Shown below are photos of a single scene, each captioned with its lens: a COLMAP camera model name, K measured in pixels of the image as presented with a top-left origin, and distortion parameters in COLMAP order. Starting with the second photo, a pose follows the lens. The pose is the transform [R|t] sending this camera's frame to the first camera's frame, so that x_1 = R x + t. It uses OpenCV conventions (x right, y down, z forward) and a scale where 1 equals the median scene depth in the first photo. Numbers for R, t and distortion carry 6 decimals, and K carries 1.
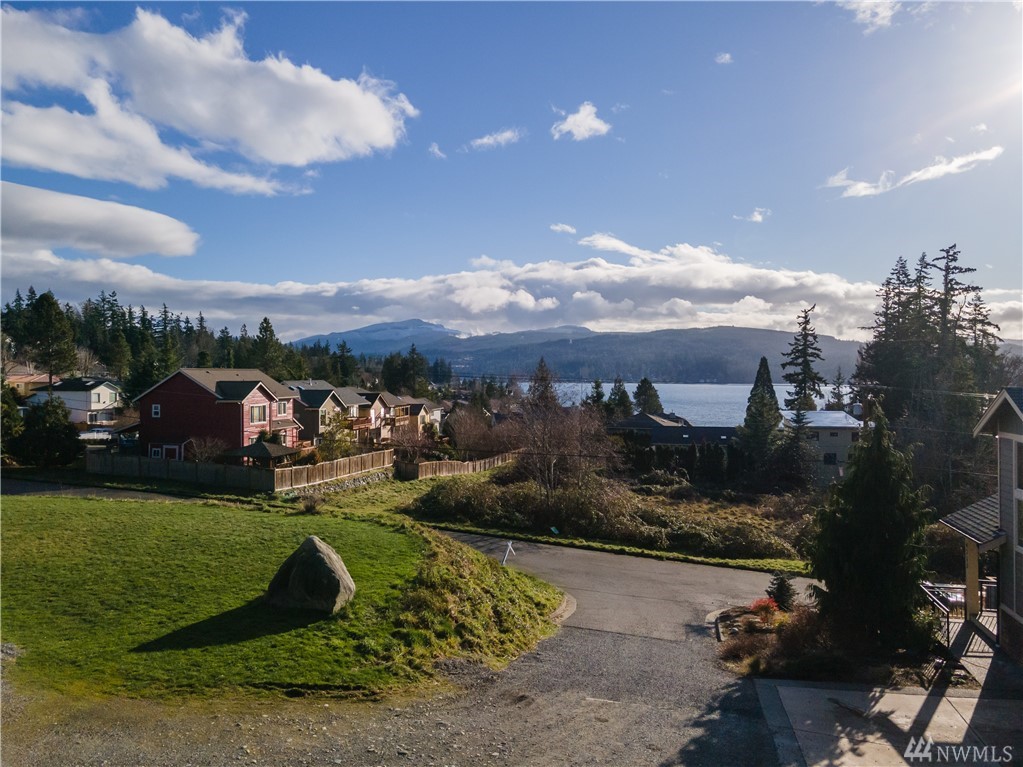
lens RADIAL K [[765.1, 0, 511.2], [0, 765.1, 381.5], [0, 0, 1]] dist [0.039984, -0.016017]
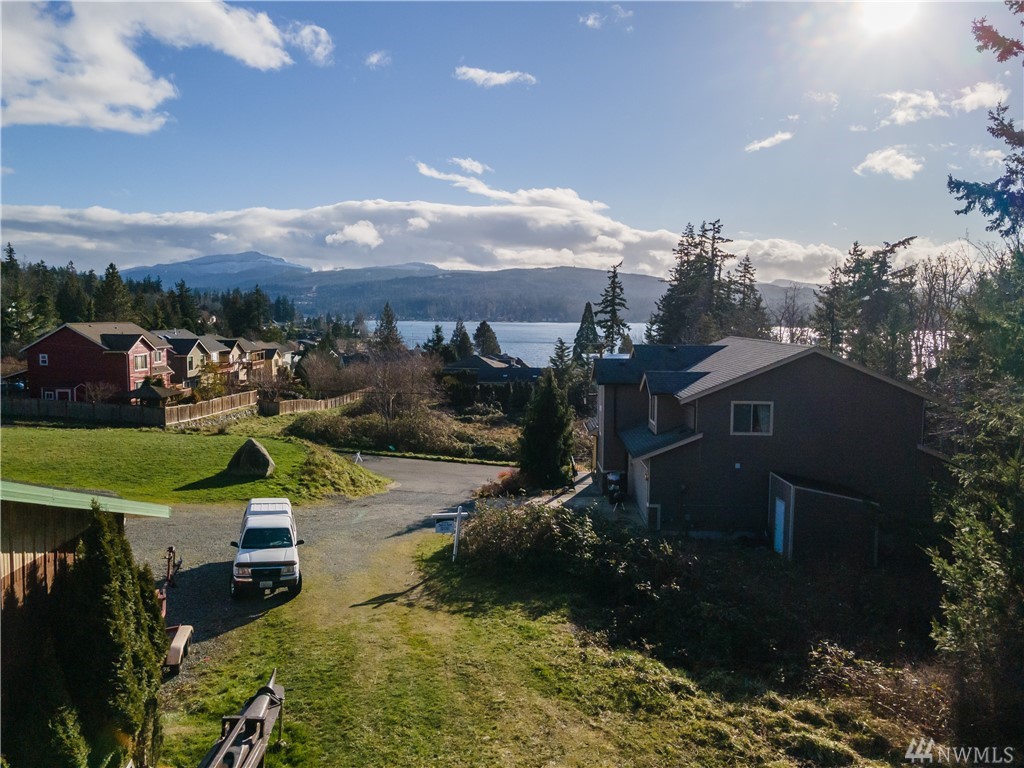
lens RADIAL K [[765.9, 0, 510.5], [0, 765.9, 385.4], [0, 0, 1]] dist [0.039984, -0.016017]
pose [[0.980889, -0.012816, 0.194145, -0.000173], [-0.004022, 0.996280, 0.086083, -0.017259], [-0.194526, -0.085219, 0.977189, -0.179015]]
